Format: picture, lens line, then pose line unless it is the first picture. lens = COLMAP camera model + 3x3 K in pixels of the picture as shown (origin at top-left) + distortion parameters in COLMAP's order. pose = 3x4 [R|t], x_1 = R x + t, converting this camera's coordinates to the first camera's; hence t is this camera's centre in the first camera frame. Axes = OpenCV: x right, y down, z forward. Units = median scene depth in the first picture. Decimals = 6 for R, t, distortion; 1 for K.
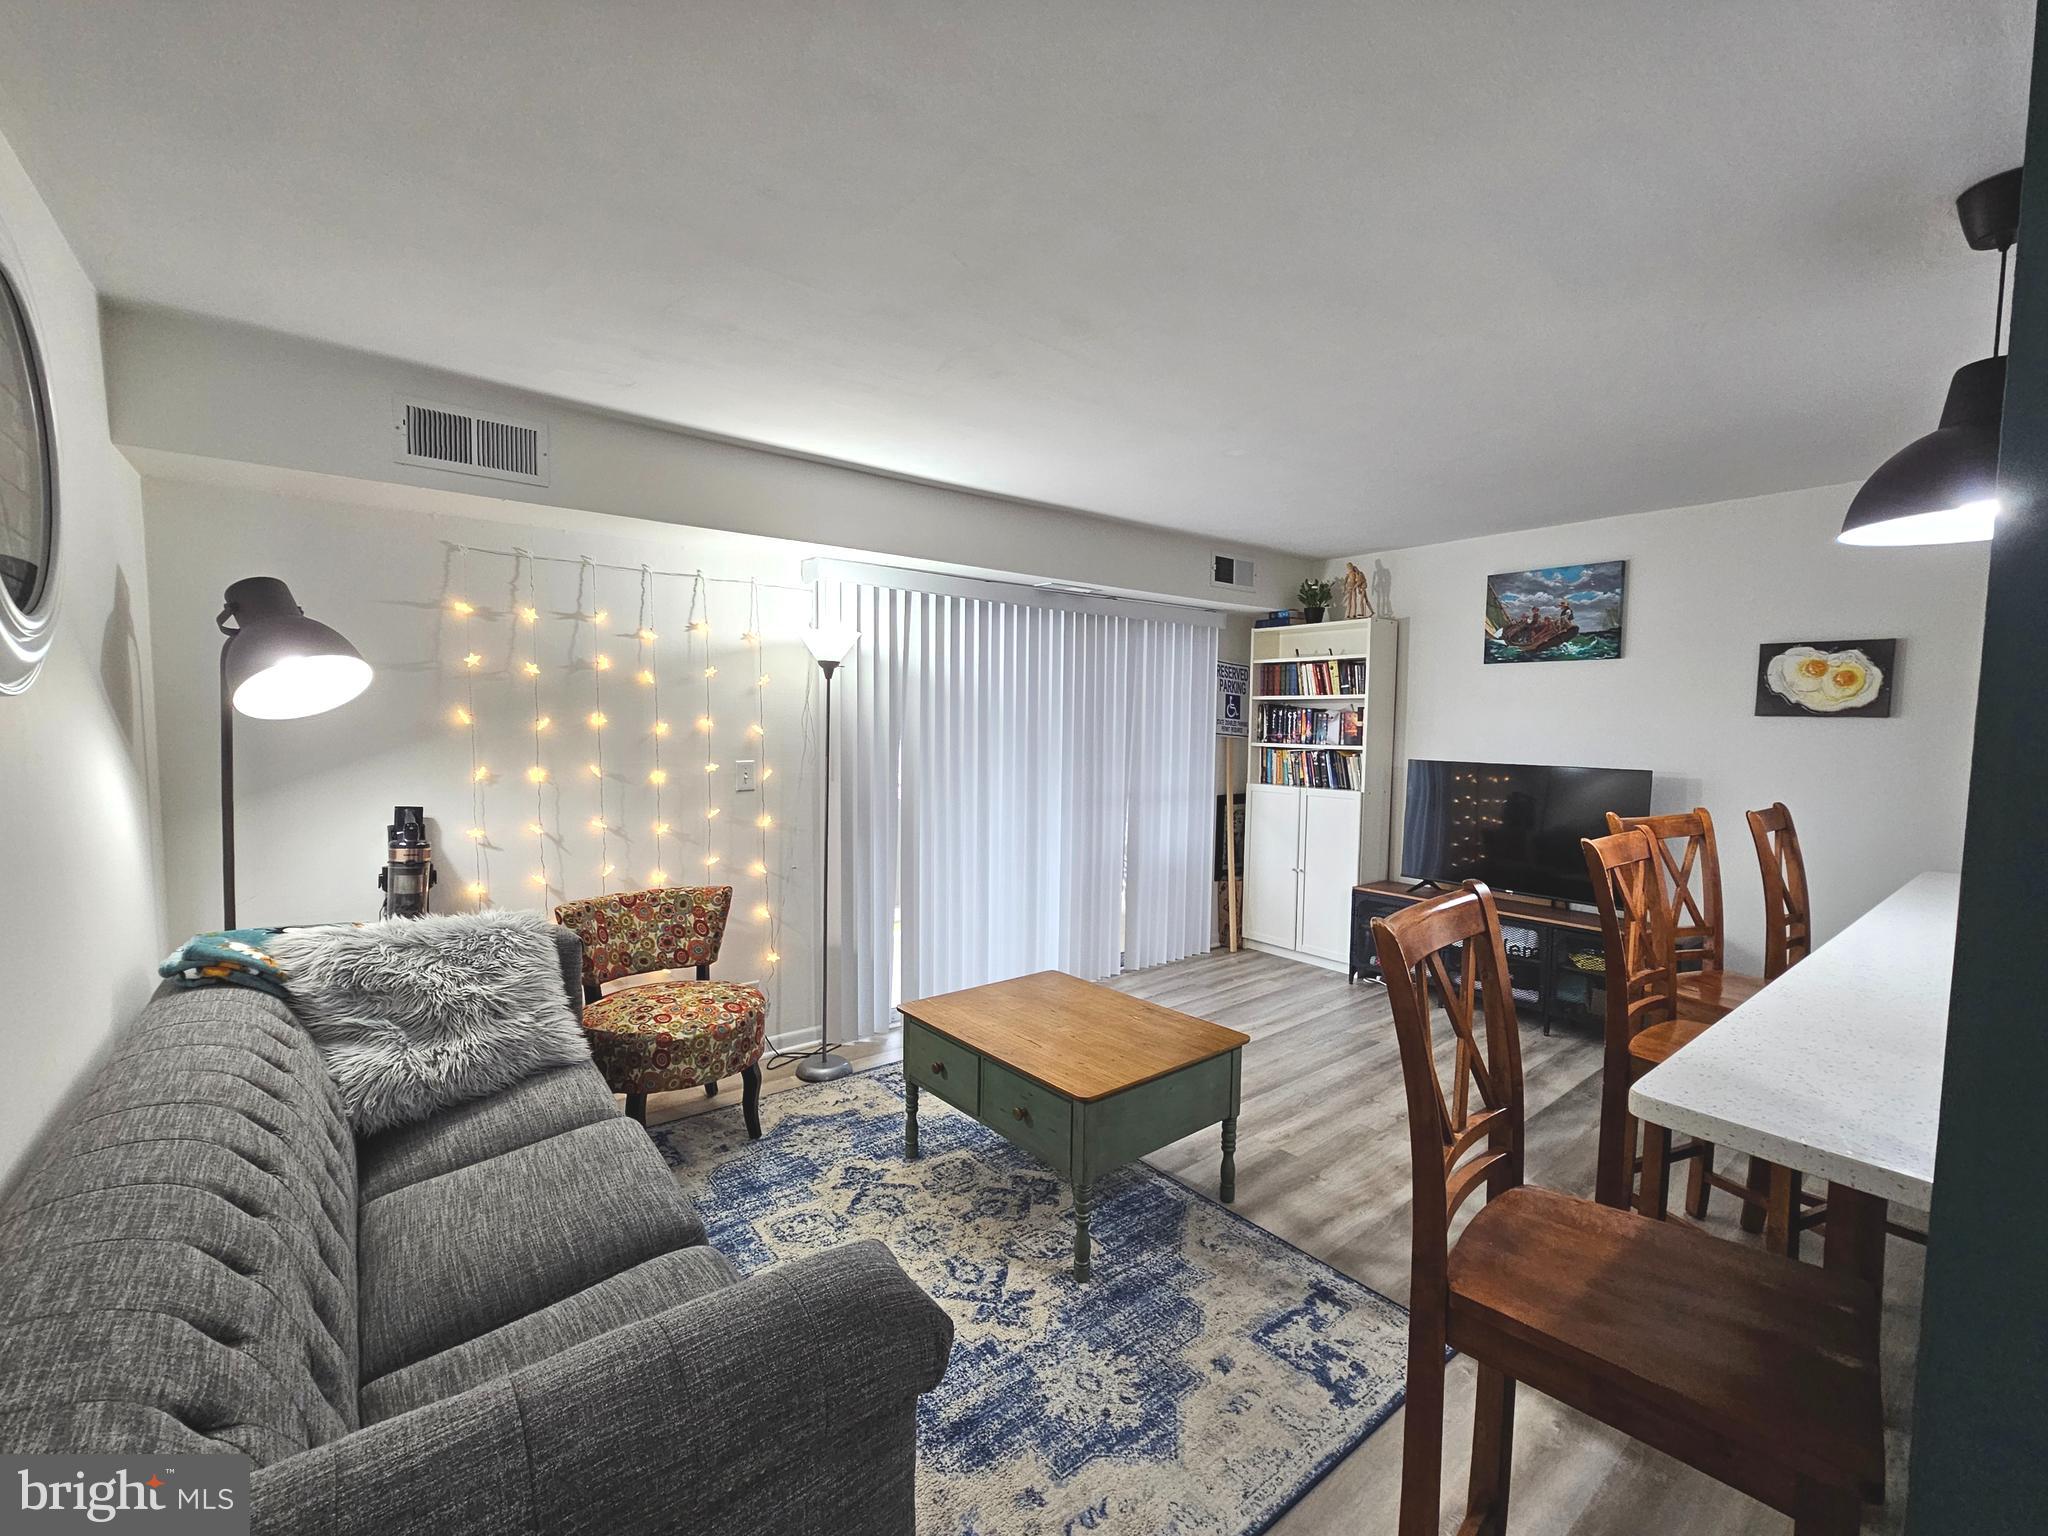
lens RADIAL K [[867.5, 0, 1021.8], [0, 867.5, 780.0], [0, 0, 1]] dist [0.007896, -0.009628]
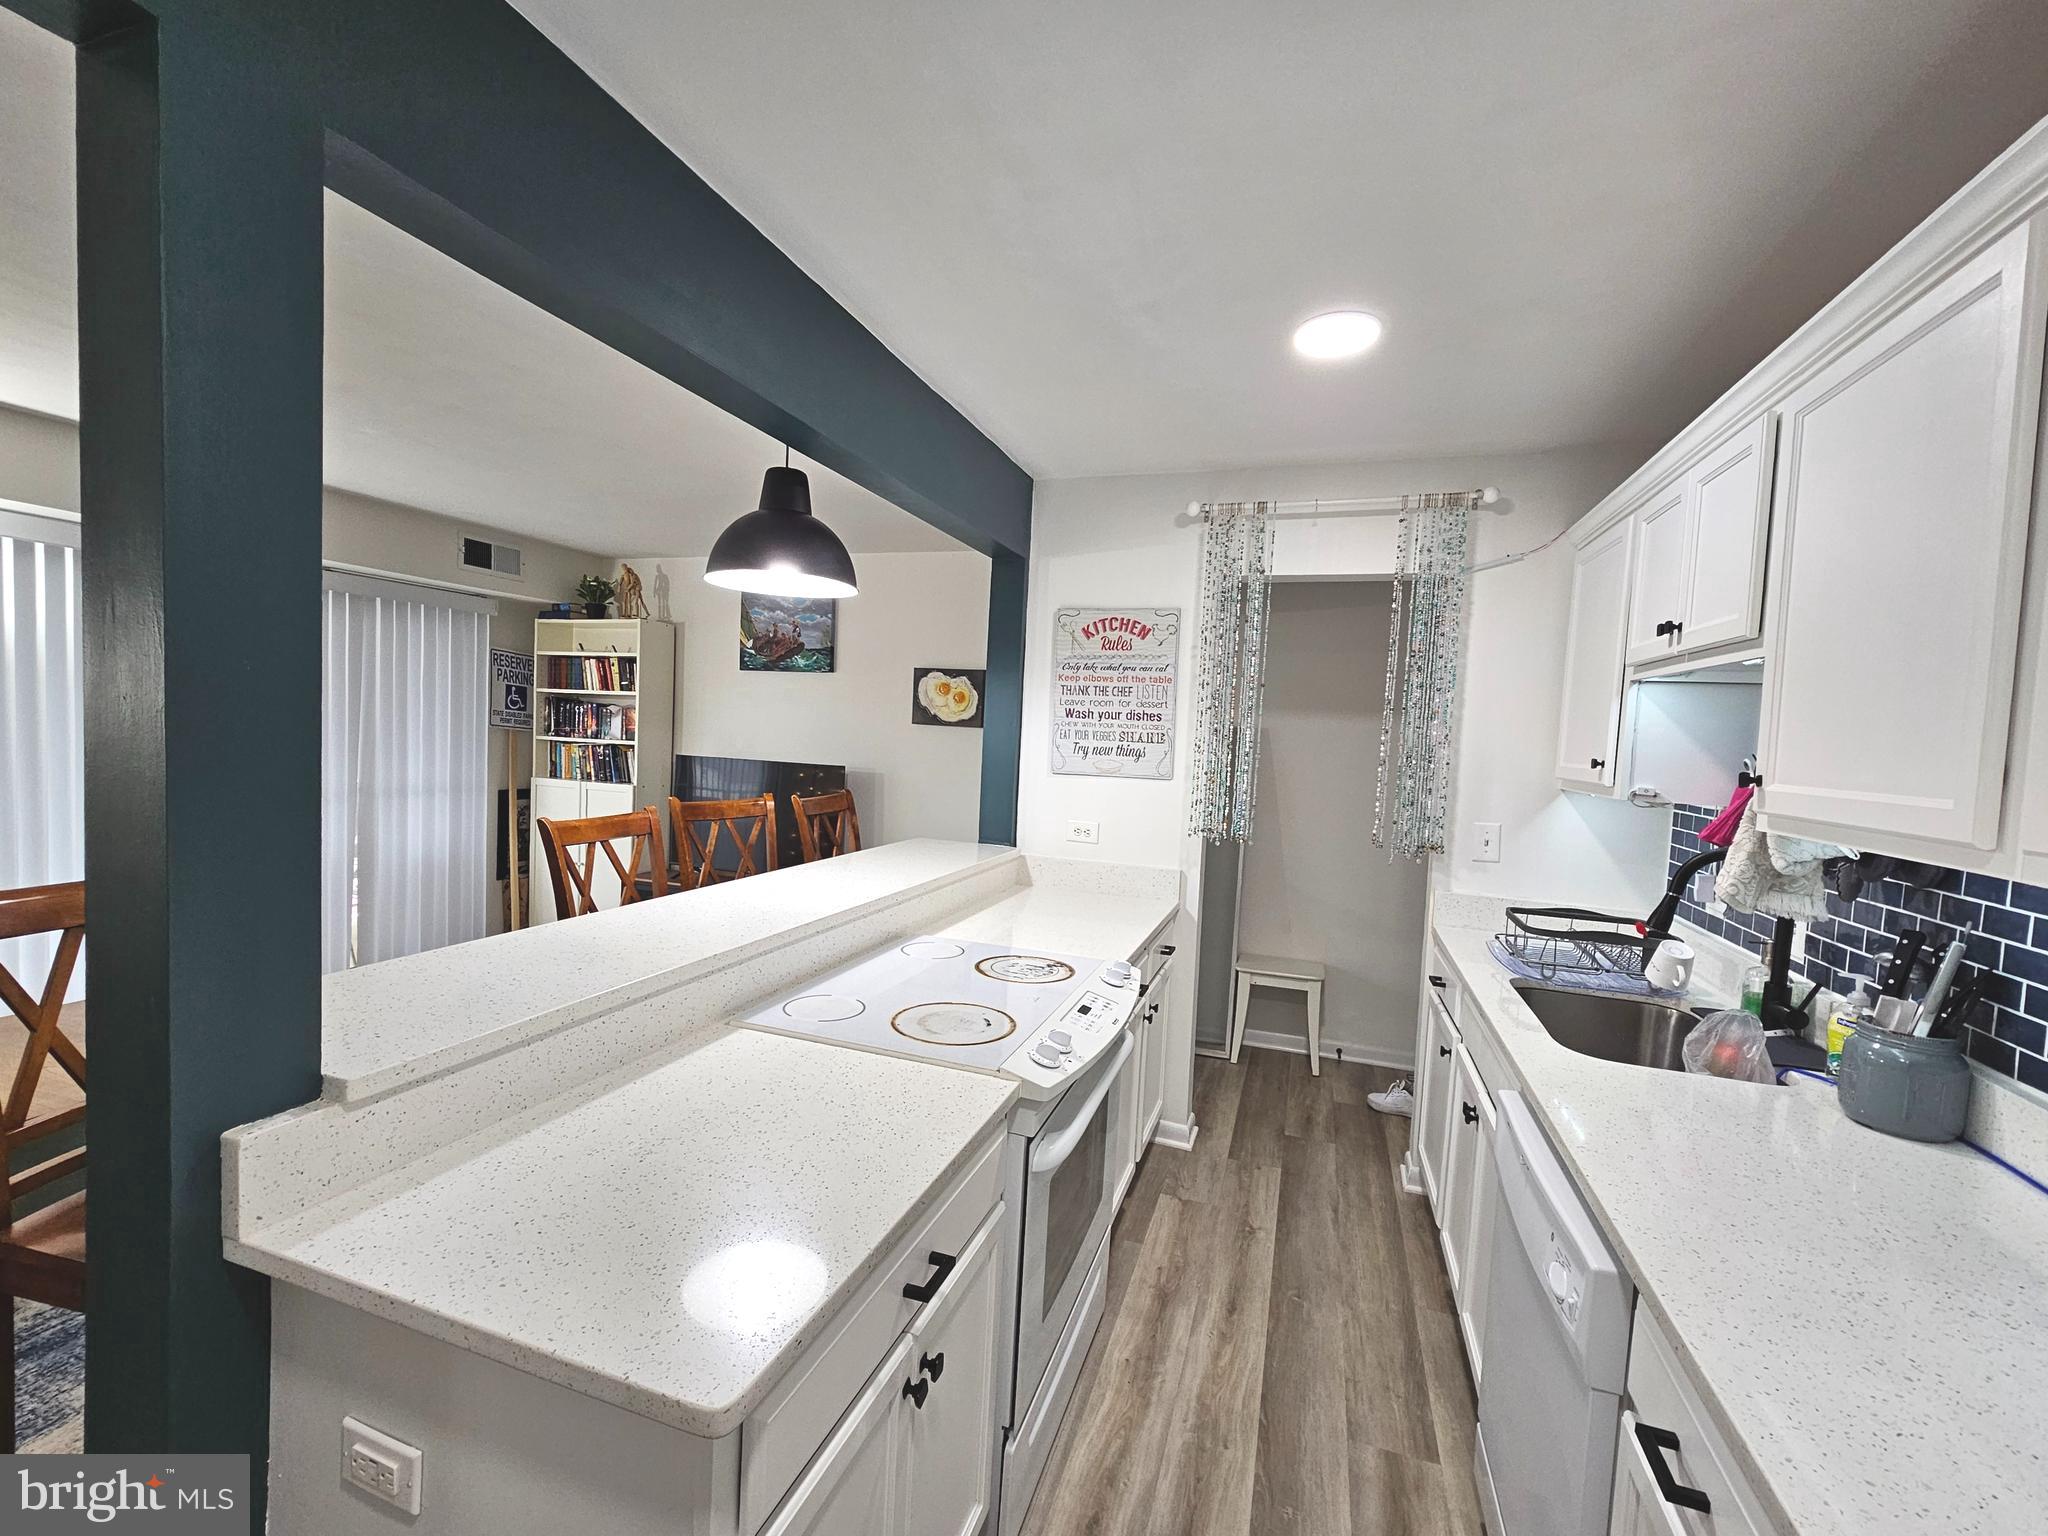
lens RADIAL K [[870.5, 0, 1020.0], [0, 870.5, 779.3], [0, 0, 1]] dist [-0.006452, 0.003154]
pose [[0.842049, 0.000266, 0.539401, 0.246036], [-0.000677, 1.000000, 0.000565, 0.006269], [-0.539401, -0.000841, 0.842049, -0.143483]]
